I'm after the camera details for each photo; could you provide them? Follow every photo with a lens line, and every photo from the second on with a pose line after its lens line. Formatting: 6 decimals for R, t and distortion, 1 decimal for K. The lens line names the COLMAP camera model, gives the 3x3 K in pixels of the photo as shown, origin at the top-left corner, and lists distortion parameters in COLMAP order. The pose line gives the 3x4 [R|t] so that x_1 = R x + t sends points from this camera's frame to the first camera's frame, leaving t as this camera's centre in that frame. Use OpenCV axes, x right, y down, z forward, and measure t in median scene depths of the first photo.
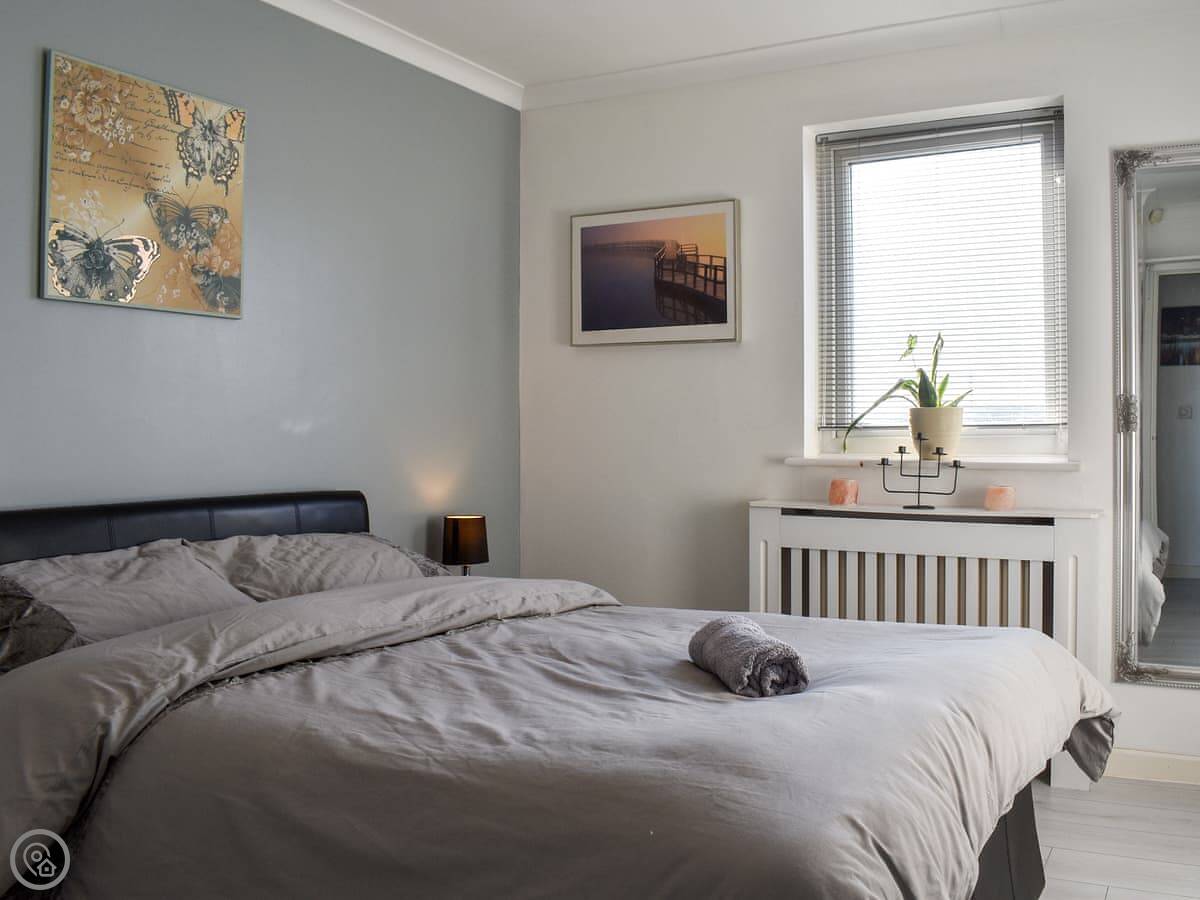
lens RADIAL K [[1063.1, 0, 629.0], [0, 1063.1, 440.8], [0, 0, 1]] dist [-0.049454, 0.000285]
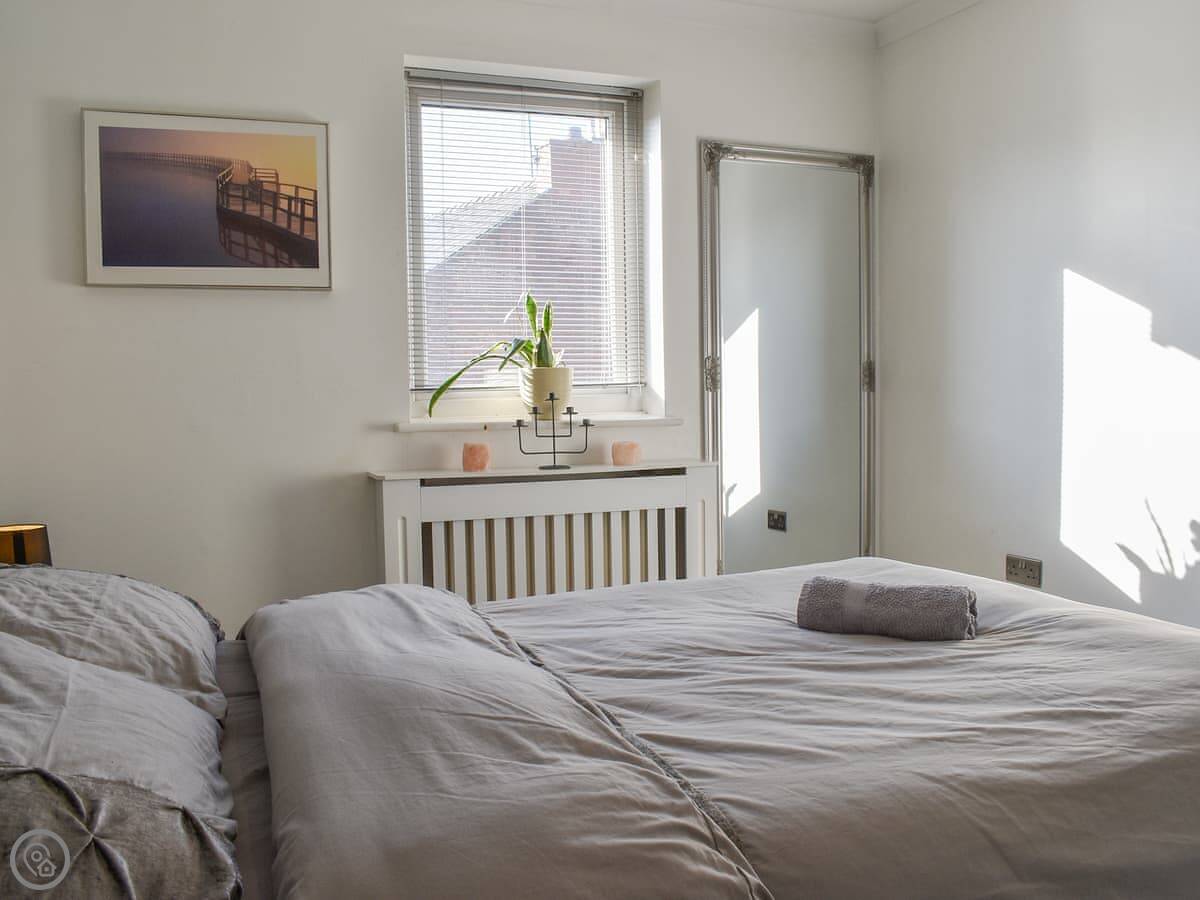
lens RADIAL K [[1063.1, 0, 629.0], [0, 1063.1, 440.8], [0, 0, 1]] dist [-0.049454, 0.000285]
pose [[0.664374, -0.045903, 0.745989, -0.526187], [0.025956, 0.998927, 0.038350, 0.001354], [-0.746949, -0.006116, 0.664853, 0.349306]]
